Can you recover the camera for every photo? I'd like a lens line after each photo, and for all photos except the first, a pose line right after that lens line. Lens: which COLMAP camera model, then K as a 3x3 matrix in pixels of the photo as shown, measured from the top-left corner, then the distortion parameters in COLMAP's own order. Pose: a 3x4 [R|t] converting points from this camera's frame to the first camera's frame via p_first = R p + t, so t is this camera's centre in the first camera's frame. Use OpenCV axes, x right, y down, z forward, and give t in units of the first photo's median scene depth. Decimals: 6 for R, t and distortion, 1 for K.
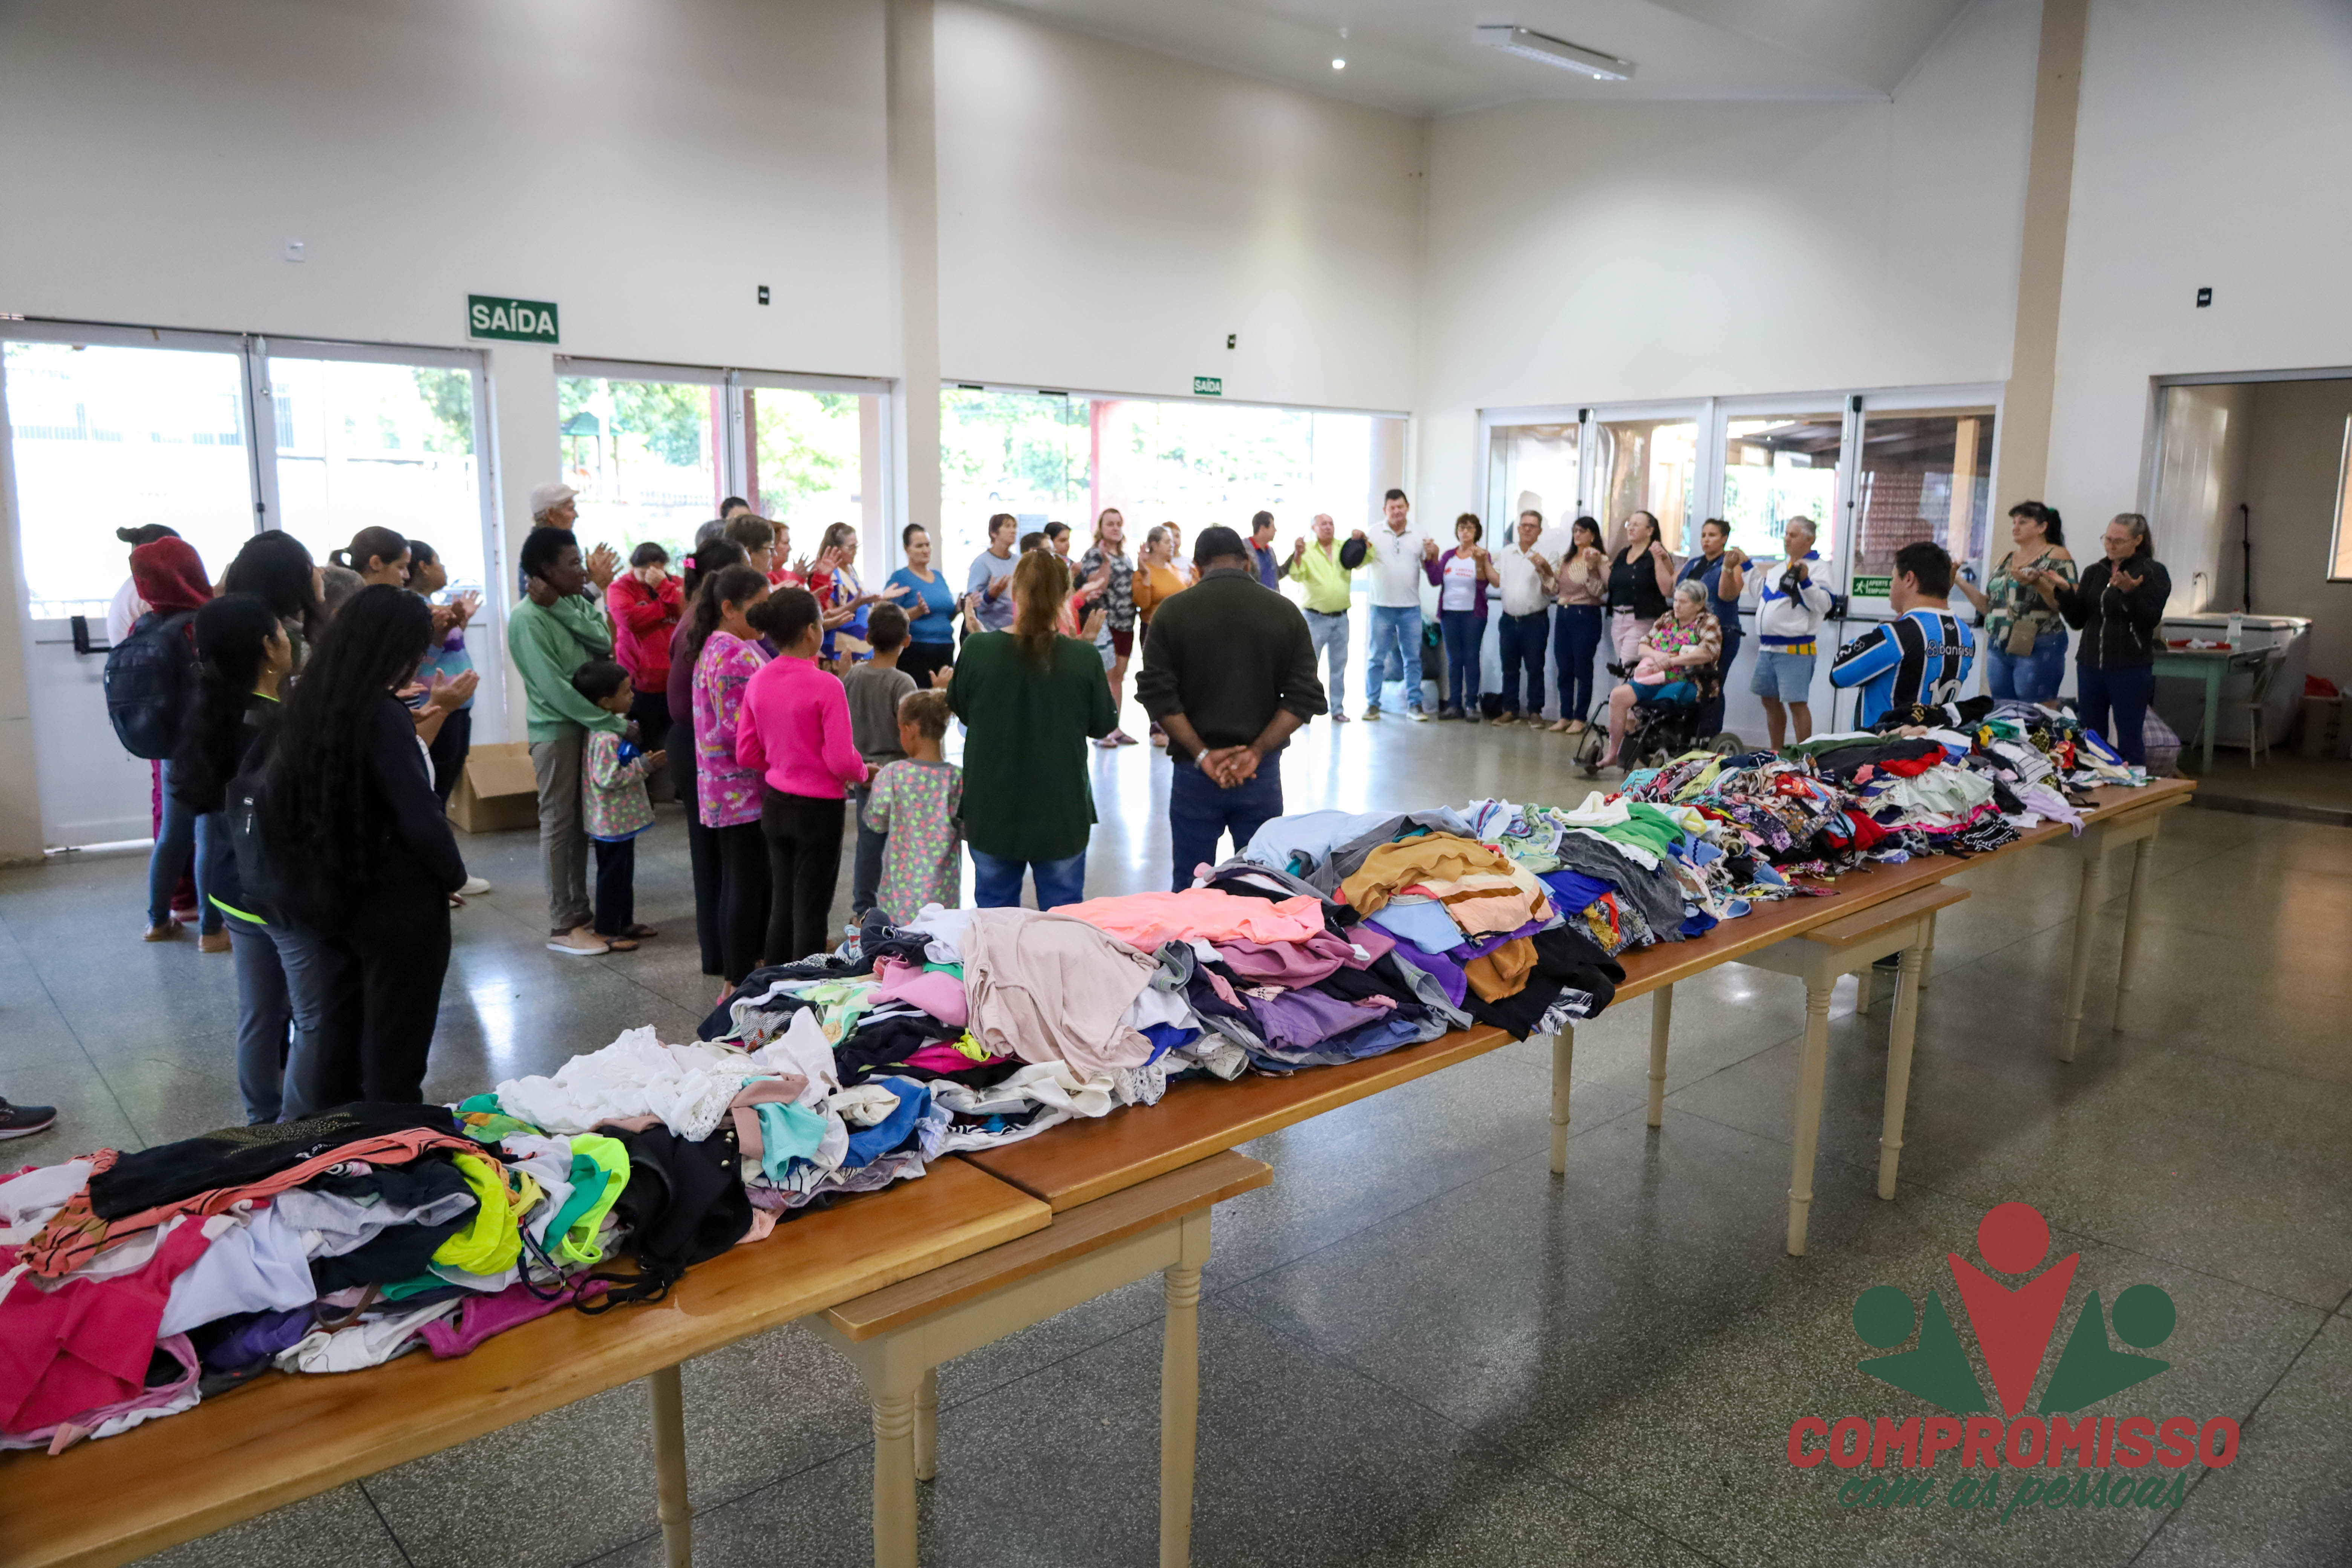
lens RADIAL K [[1574.1, 0, 1187.7], [0, 1574.1, 781.2], [0, 0, 1]] dist [-0.033071, 0.007706]
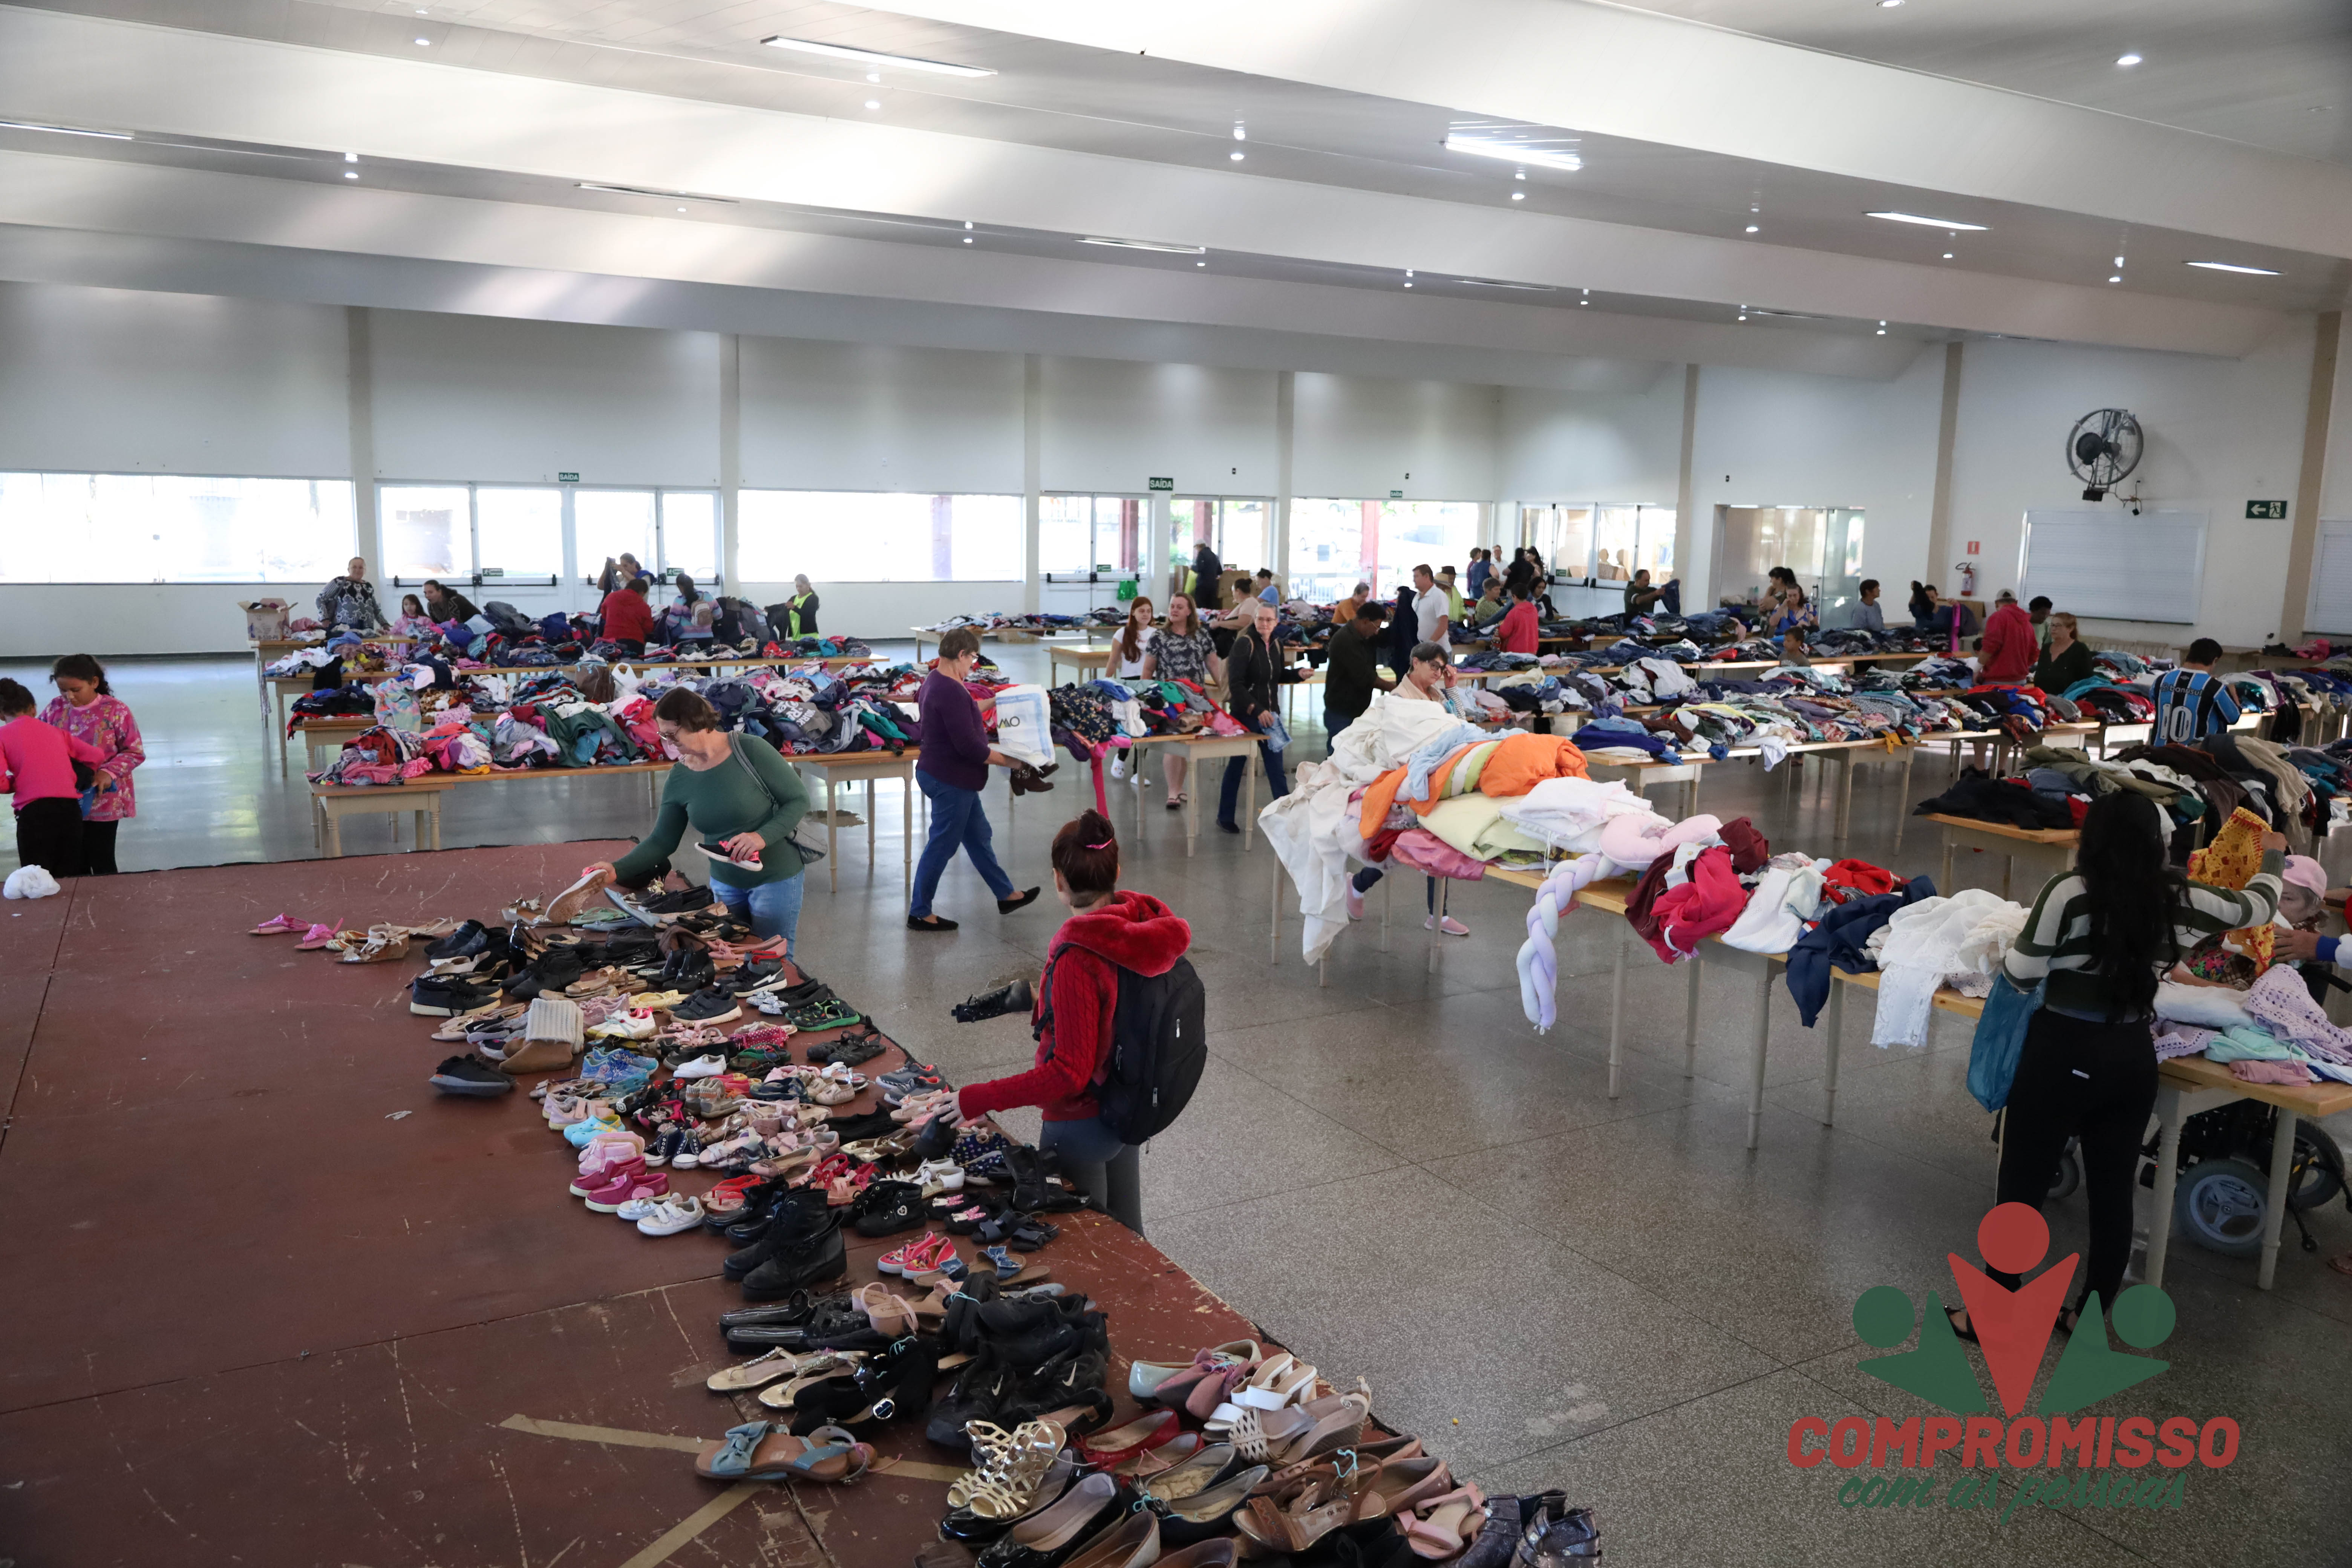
lens RADIAL K [[1770.5, 0, 1176.7], [0, 1770.5, 794.4], [0, 0, 1]] dist [0.001174, -0.002816]
pose [[0.977703, 0.043906, -0.205351, 0.672842], [-0.045884, 0.998935, -0.004876, 0.637740], [0.204918, 0.014190, 0.978676, -4.540276]]
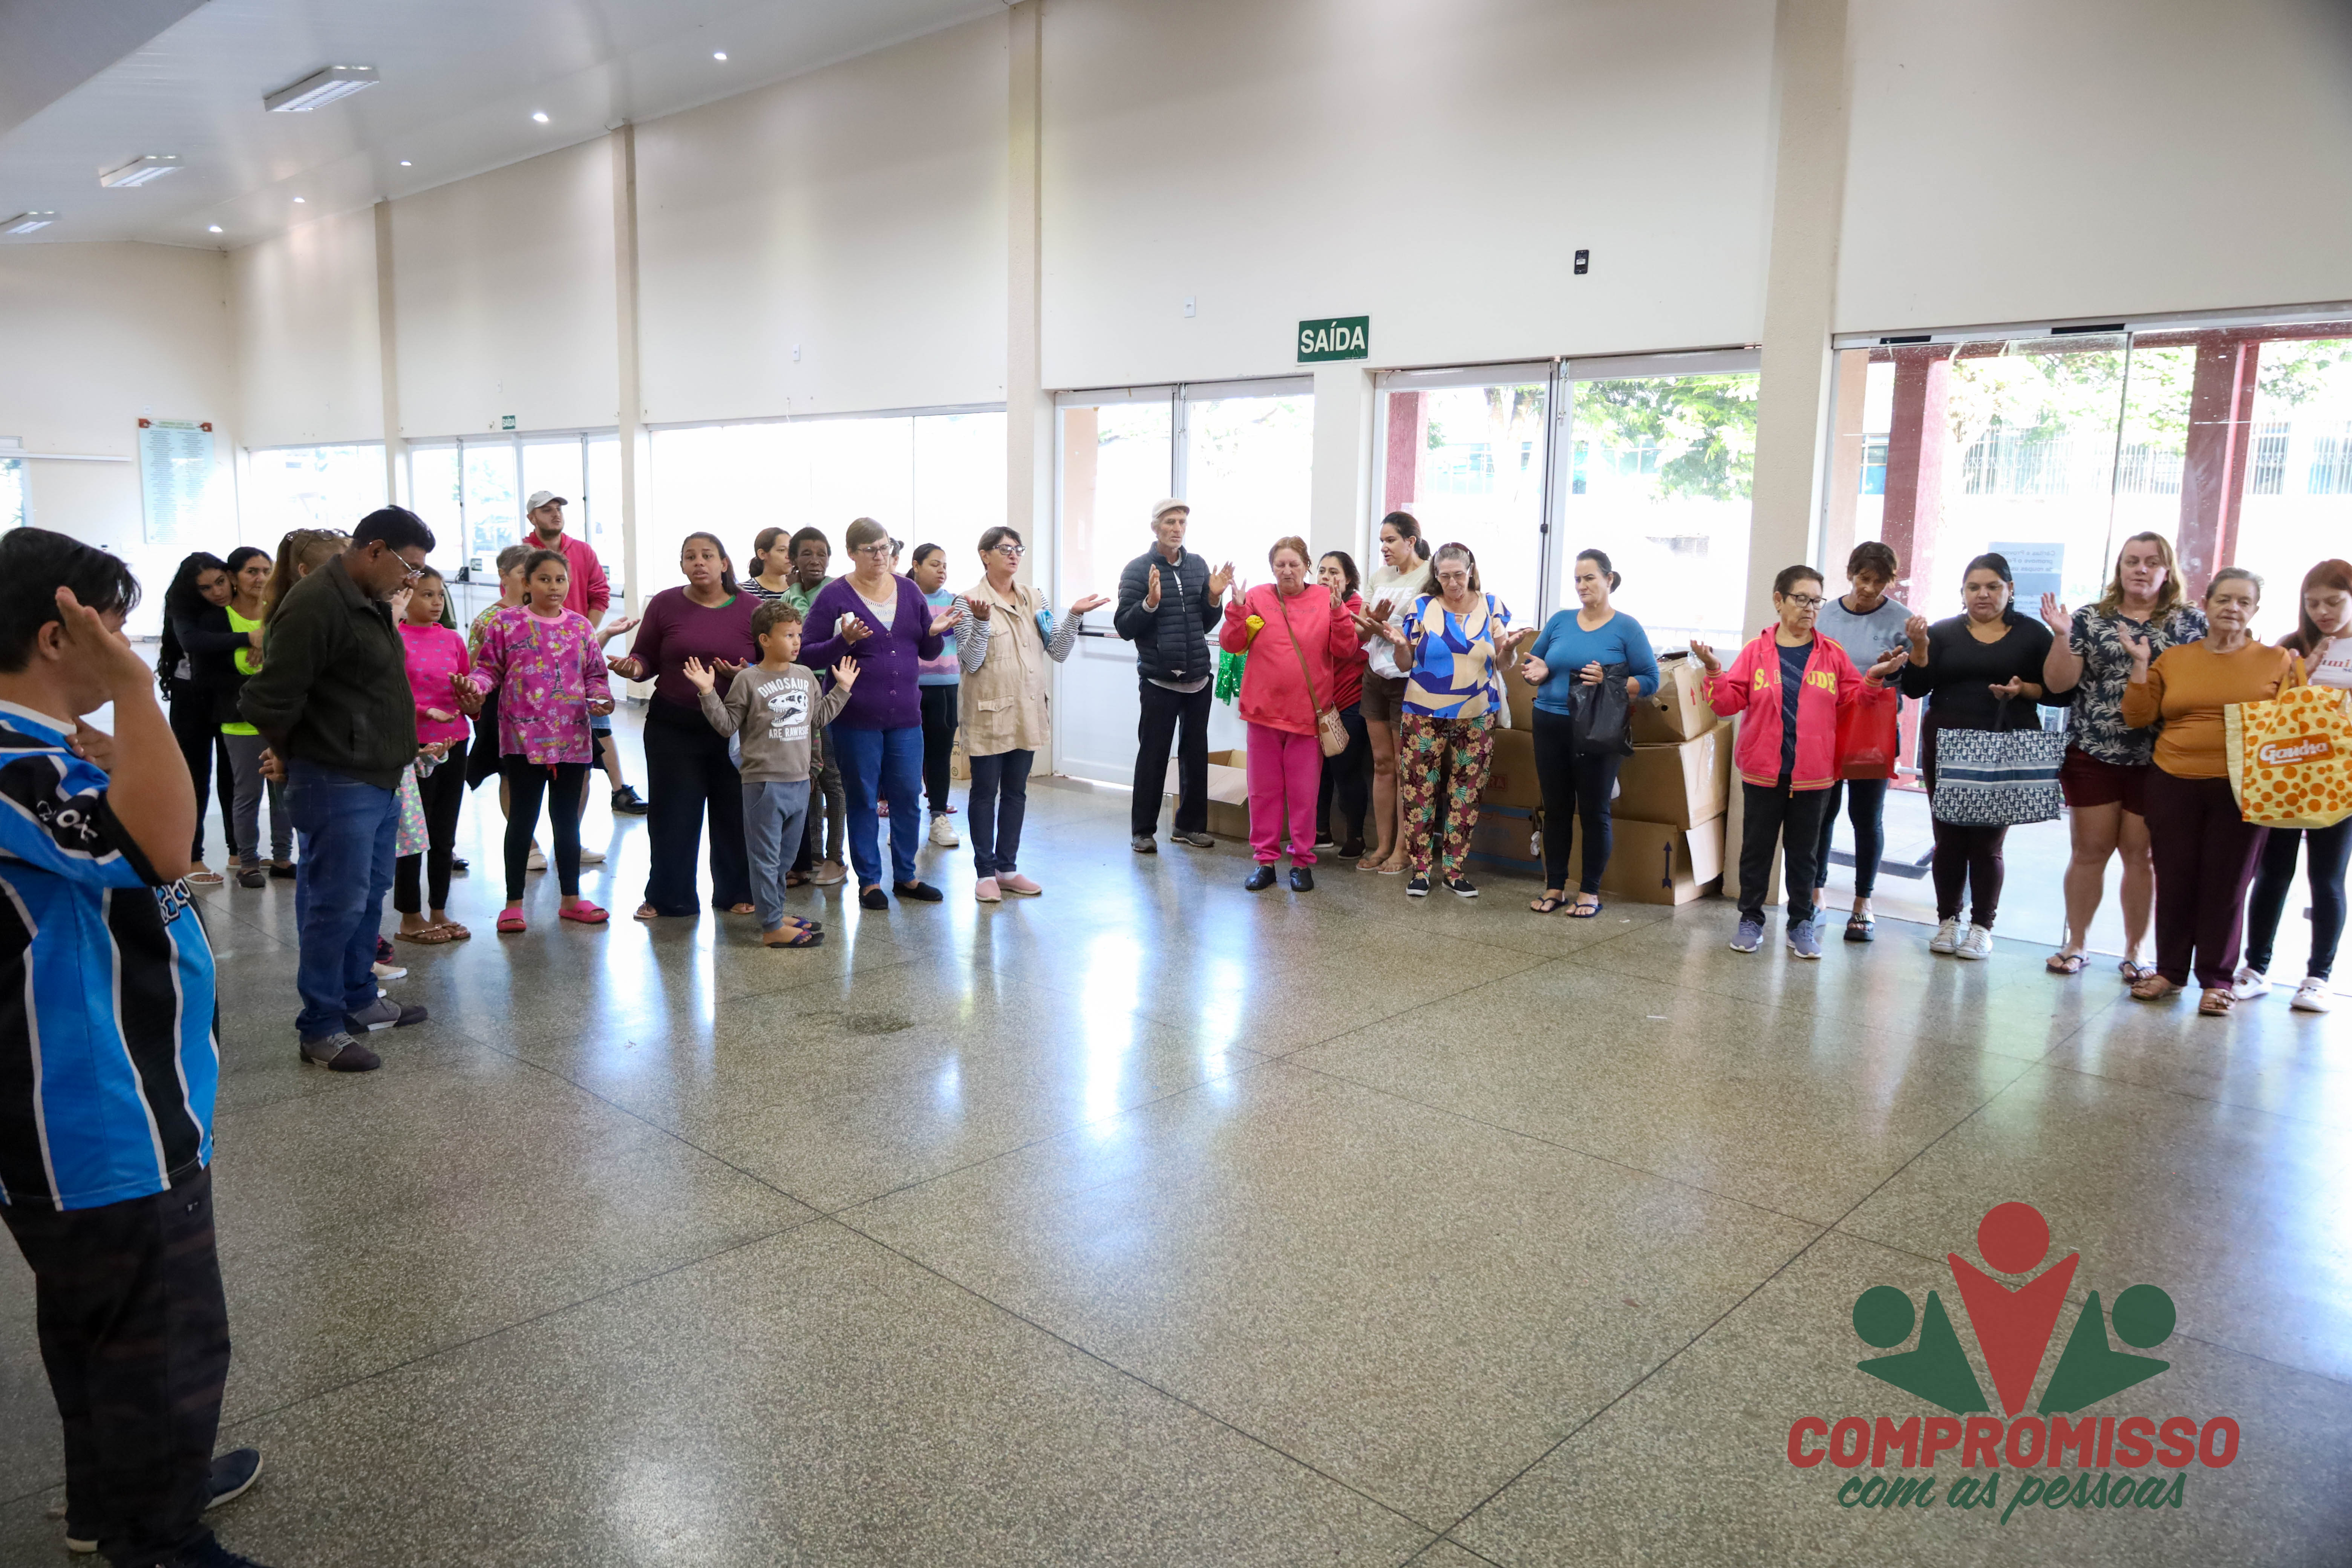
lens RADIAL K [[1647.0, 0, 1176.0], [0, 1647.0, 784.0], [0, 0, 1]] dist [0.007149, 0.001578]
pose [[0.063347, 0.149330, -0.986756, 1.099775], [-0.179970, 0.974242, 0.135883, -0.243330], [0.981630, 0.168979, 0.088590, 1.452020]]
